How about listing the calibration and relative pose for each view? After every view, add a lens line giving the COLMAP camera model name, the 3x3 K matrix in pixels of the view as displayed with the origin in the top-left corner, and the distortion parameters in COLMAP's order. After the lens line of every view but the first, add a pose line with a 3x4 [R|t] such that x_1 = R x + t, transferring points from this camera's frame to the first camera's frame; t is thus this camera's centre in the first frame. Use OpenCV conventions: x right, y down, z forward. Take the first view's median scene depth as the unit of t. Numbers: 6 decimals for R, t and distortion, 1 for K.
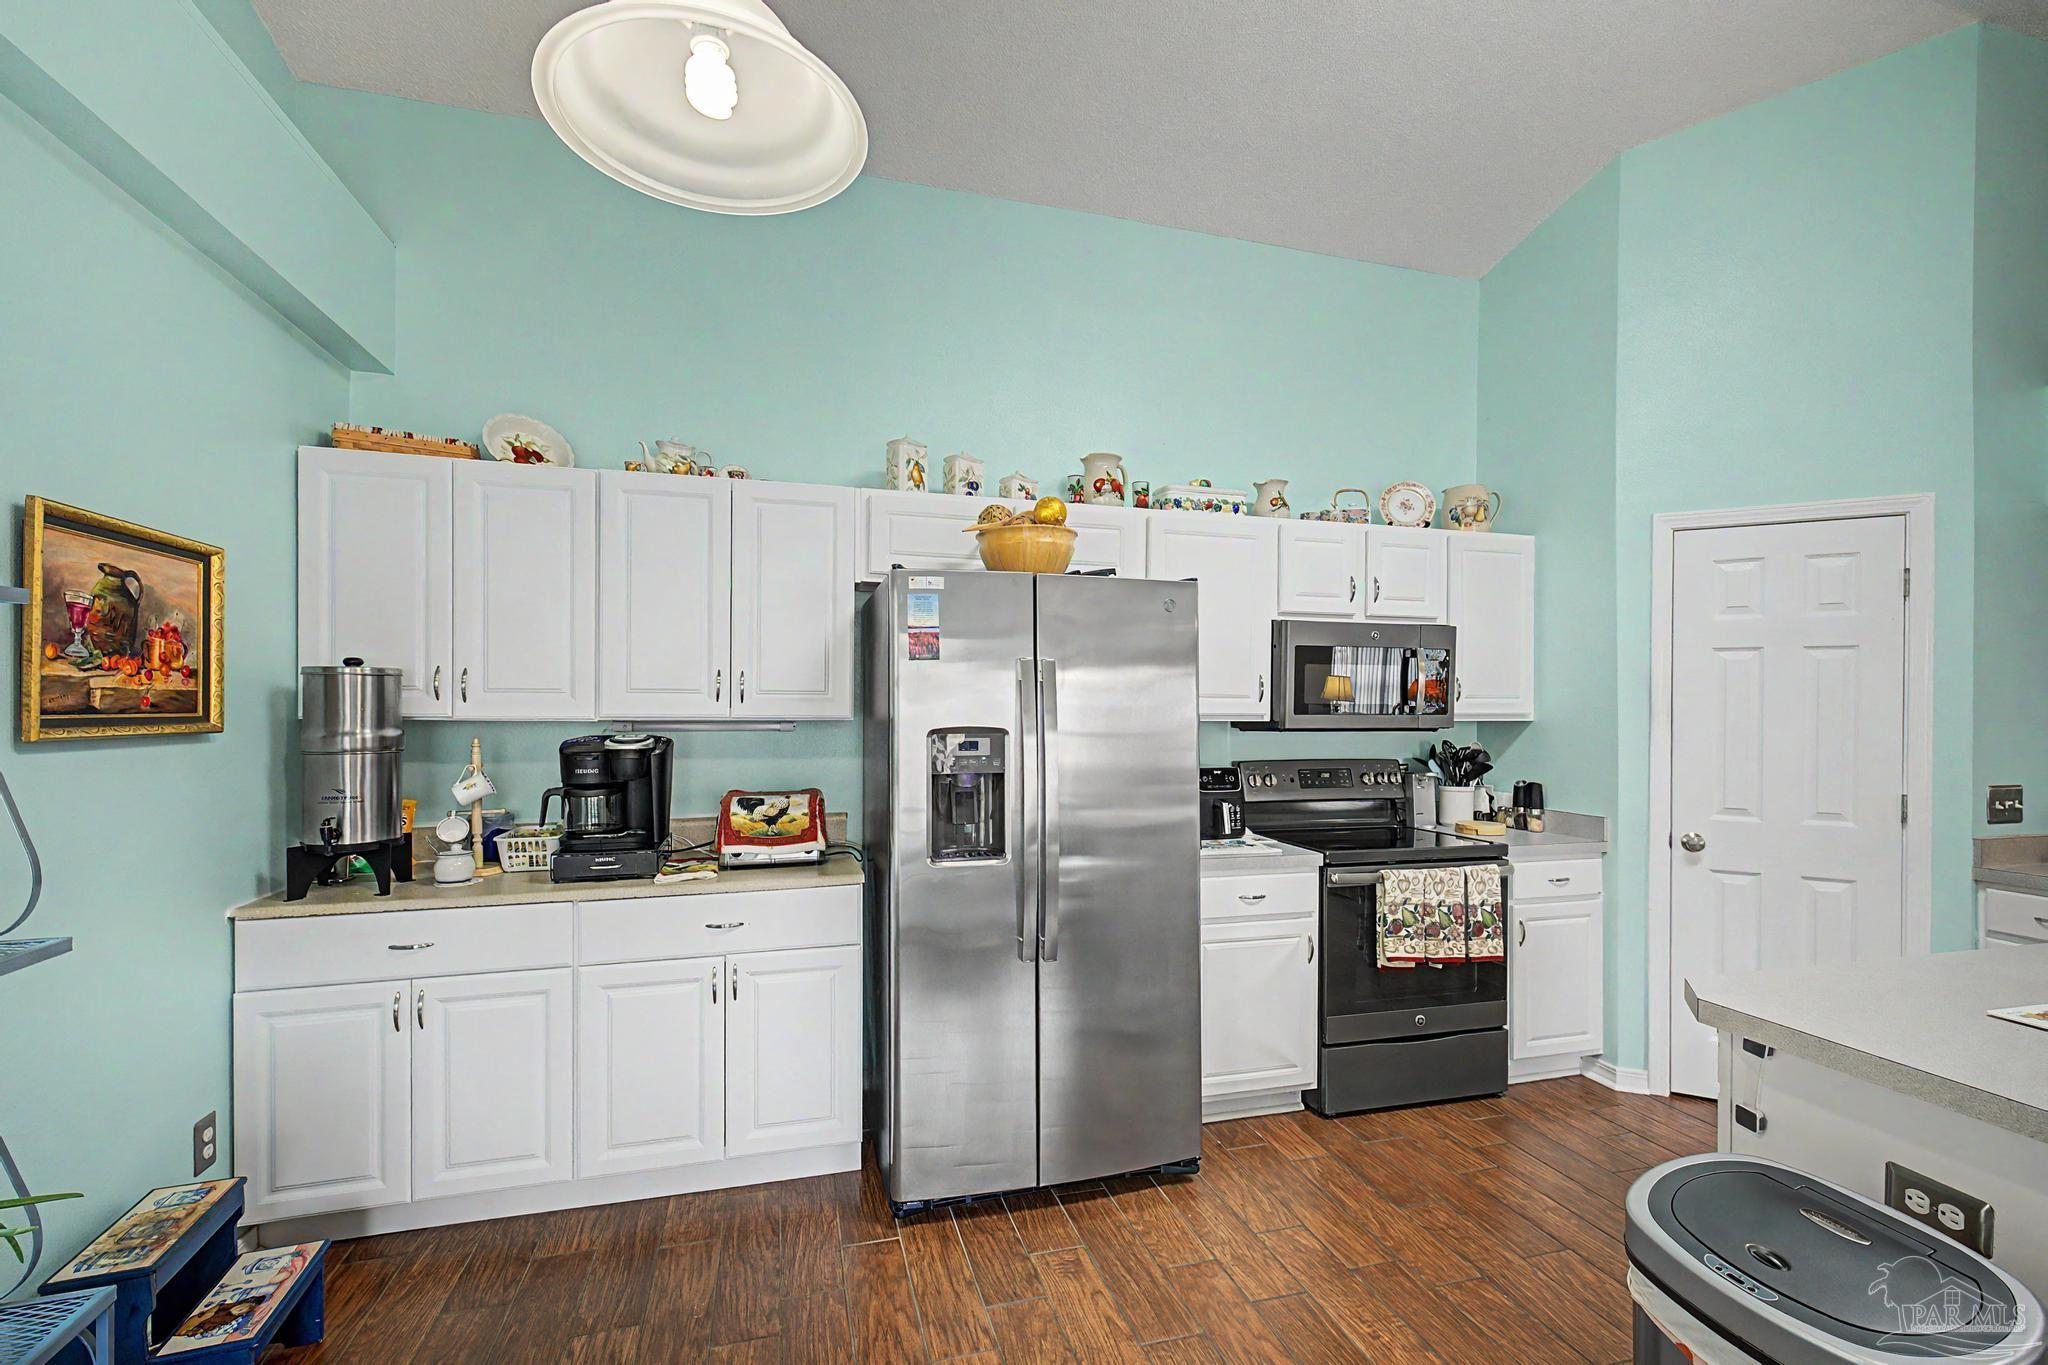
lens RADIAL K [[856.7, 0, 1016.4], [0, 856.7, 713.6], [0, 0, 1]] dist [-0.001561, -0.000315]
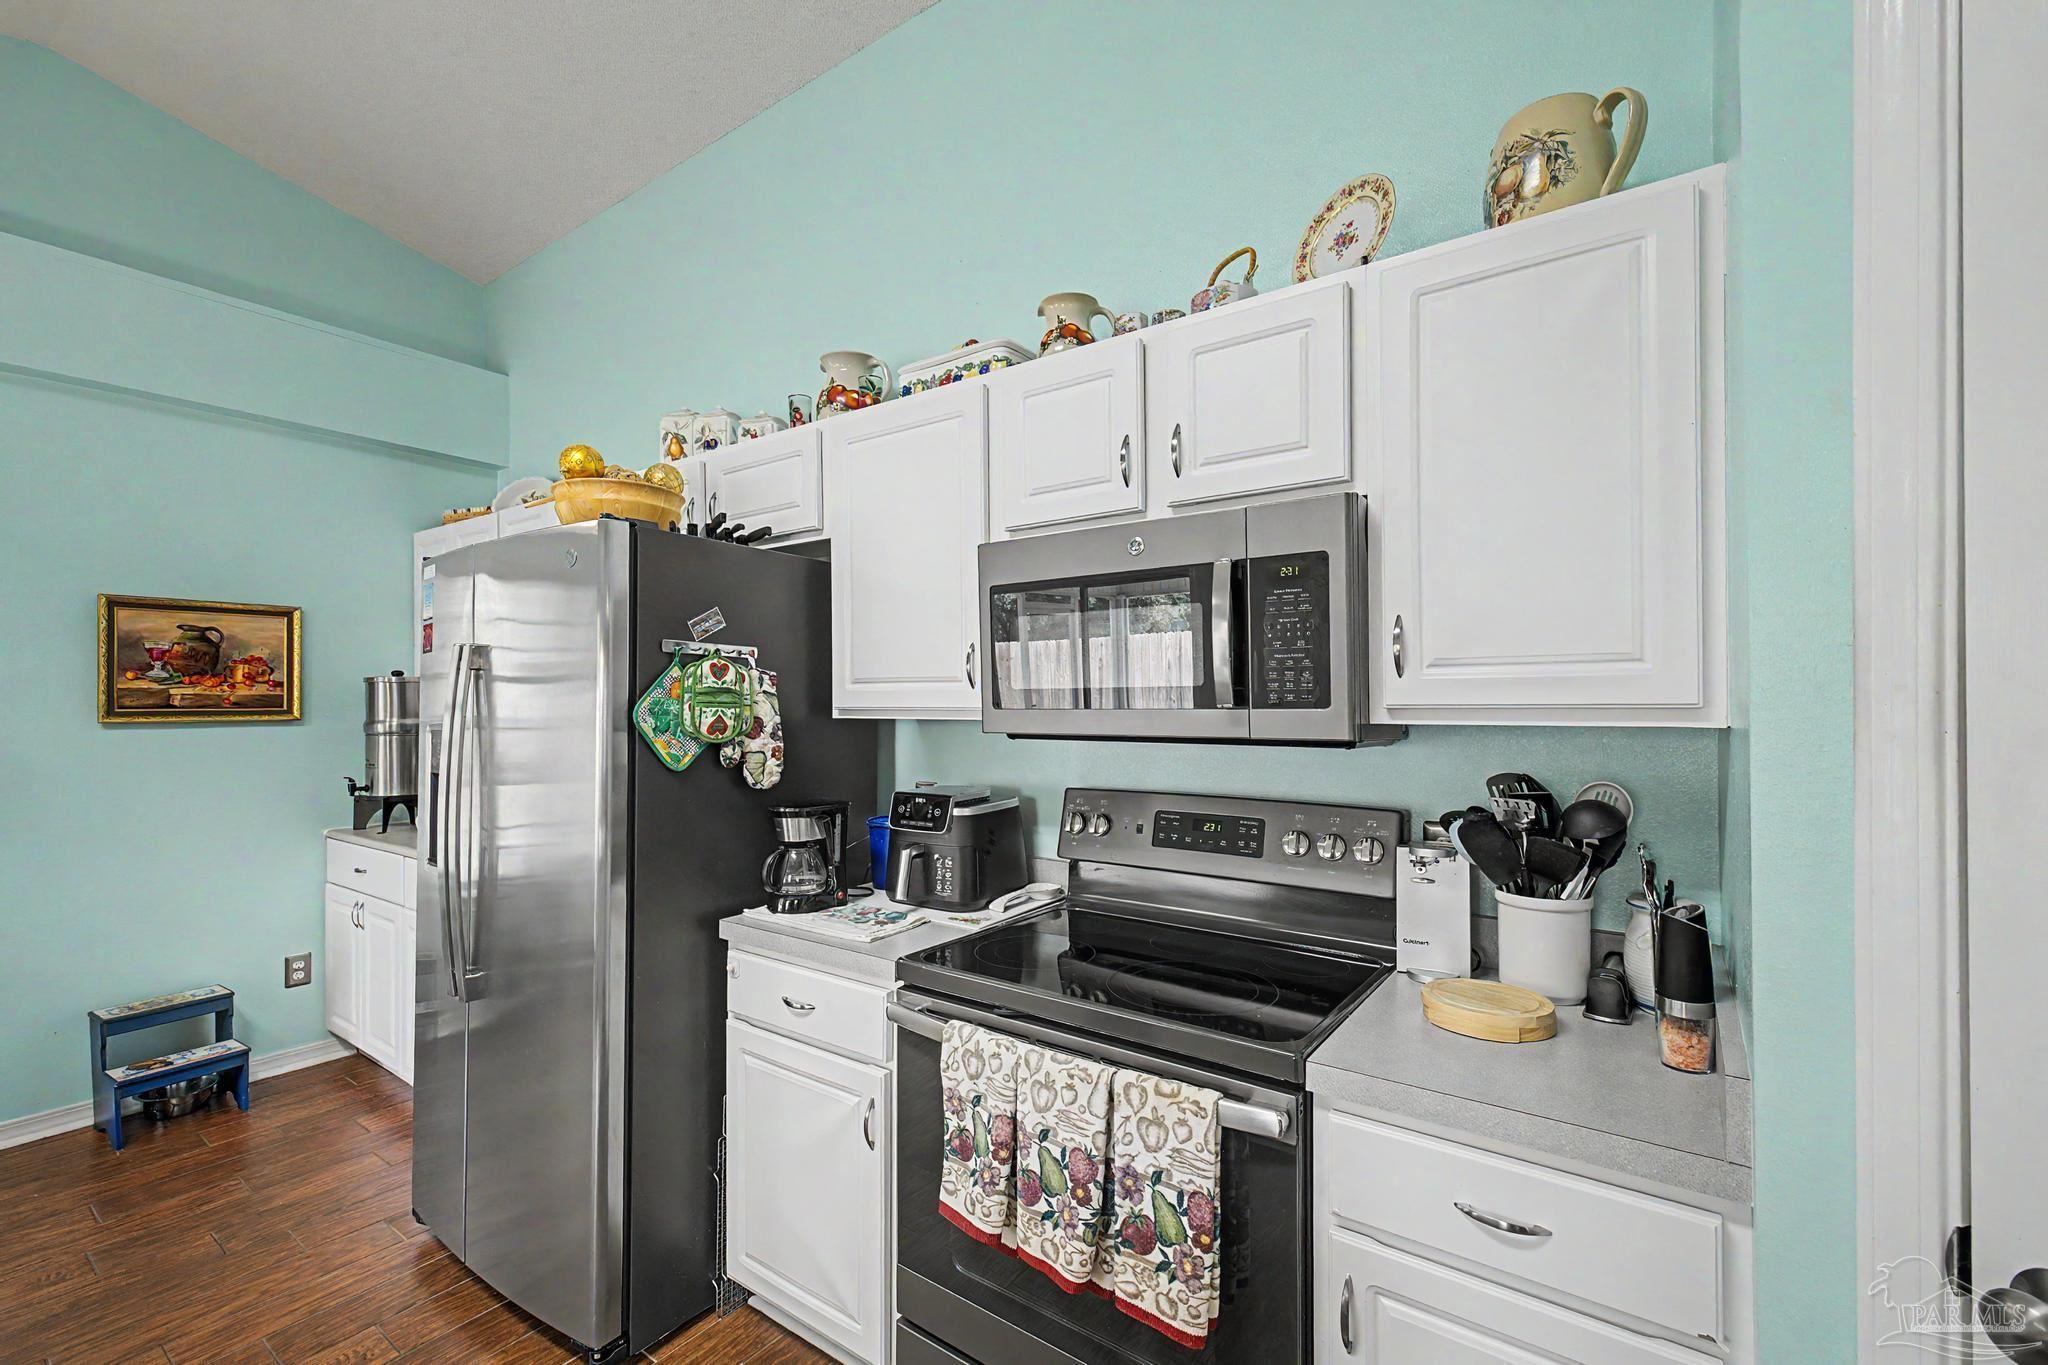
lens RADIAL K [[862.2, 0, 1012.5], [0, 862.2, 701.5], [0, 0, 1]] dist [0.001720, -0.000042]
pose [[0.630554, -0.007329, -0.776111, 1.074534], [0.000701, 0.999960, -0.008874, 0.001978], [0.776145, 0.005052, 0.630534, 0.906484]]
